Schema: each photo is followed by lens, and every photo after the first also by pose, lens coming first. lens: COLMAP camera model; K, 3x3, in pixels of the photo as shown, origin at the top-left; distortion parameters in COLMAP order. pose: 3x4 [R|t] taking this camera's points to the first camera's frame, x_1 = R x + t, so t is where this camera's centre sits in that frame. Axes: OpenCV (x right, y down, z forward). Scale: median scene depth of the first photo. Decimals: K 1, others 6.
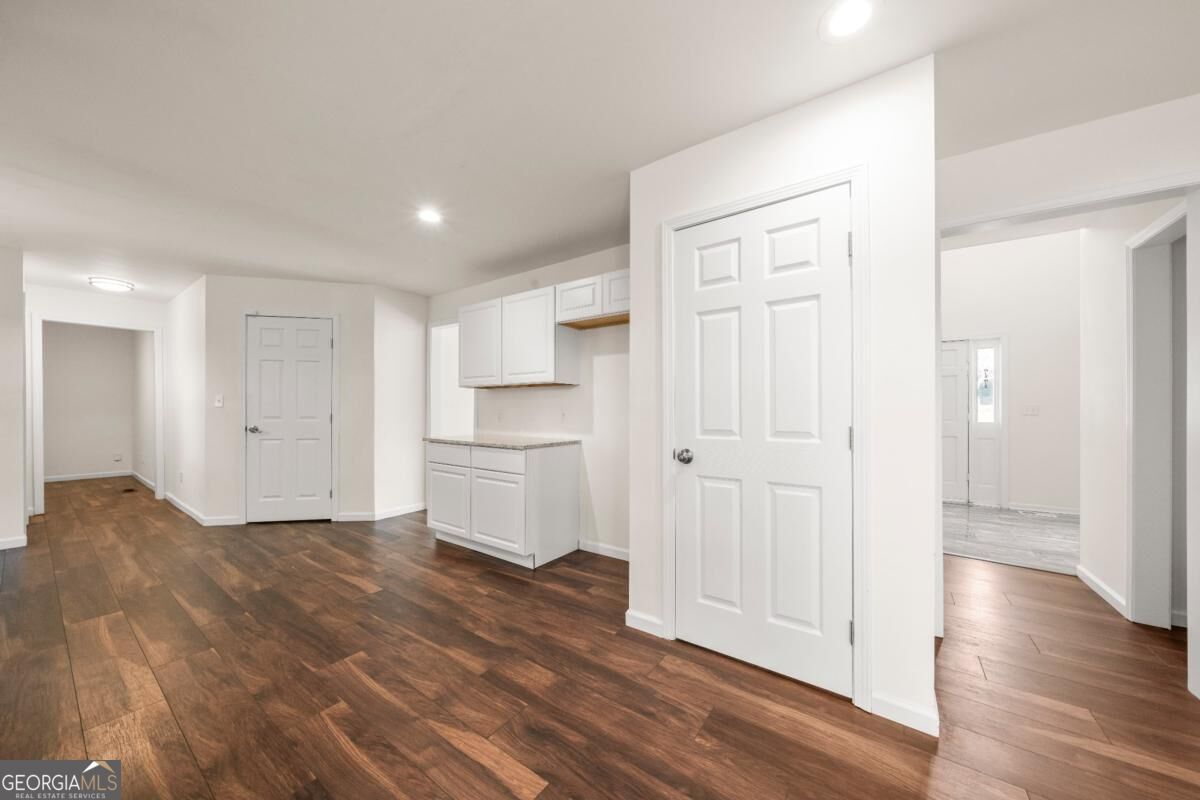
lens RADIAL K [[407.8, 0, 604.5], [0, 407.8, 408.0], [0, 0, 1]] dist [-0.007044, 0.000022]
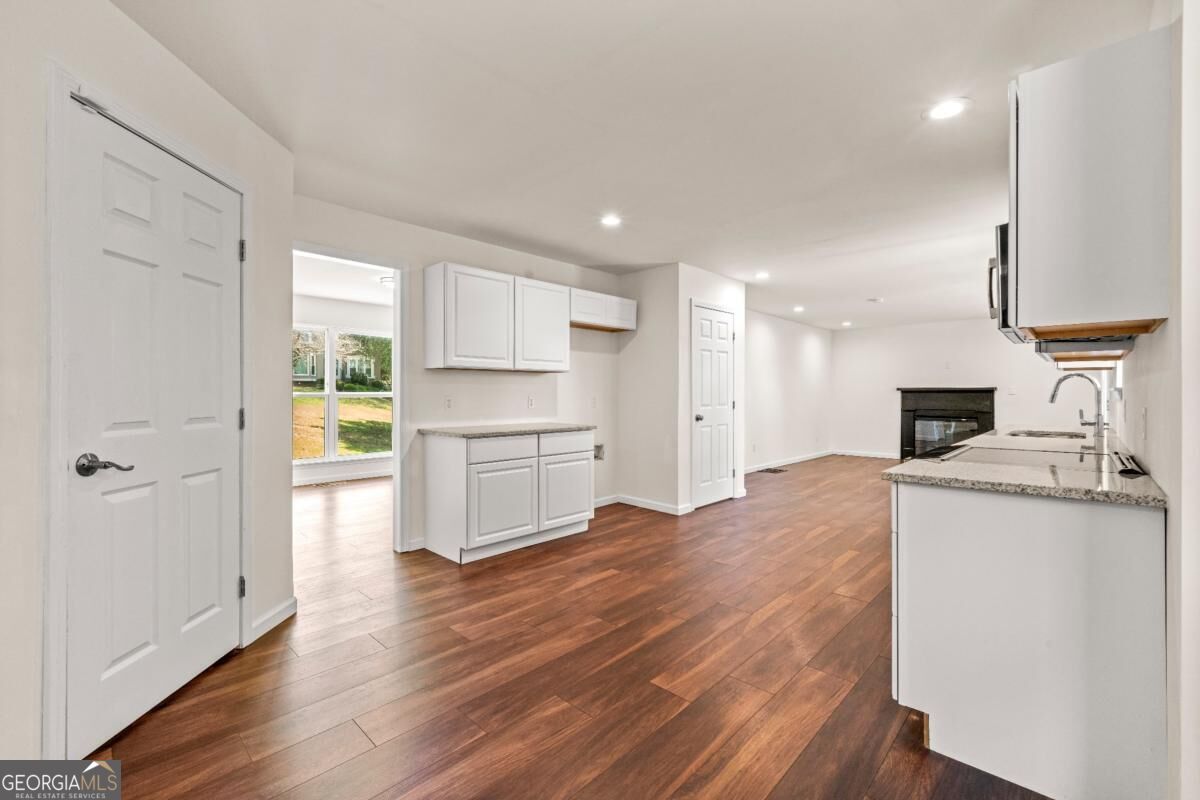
lens RADIAL K [[506.0, 0, 600.3], [0, 506.0, 391.2], [0, 0, 1]] dist [-0.003653, -0.000414]
pose [[0.155534, 0.000008, 0.987831, -1.917902], [-0.005789, 0.999983, 0.000904, -0.012106], [-0.987814, -0.005859, 0.155531, 0.868879]]
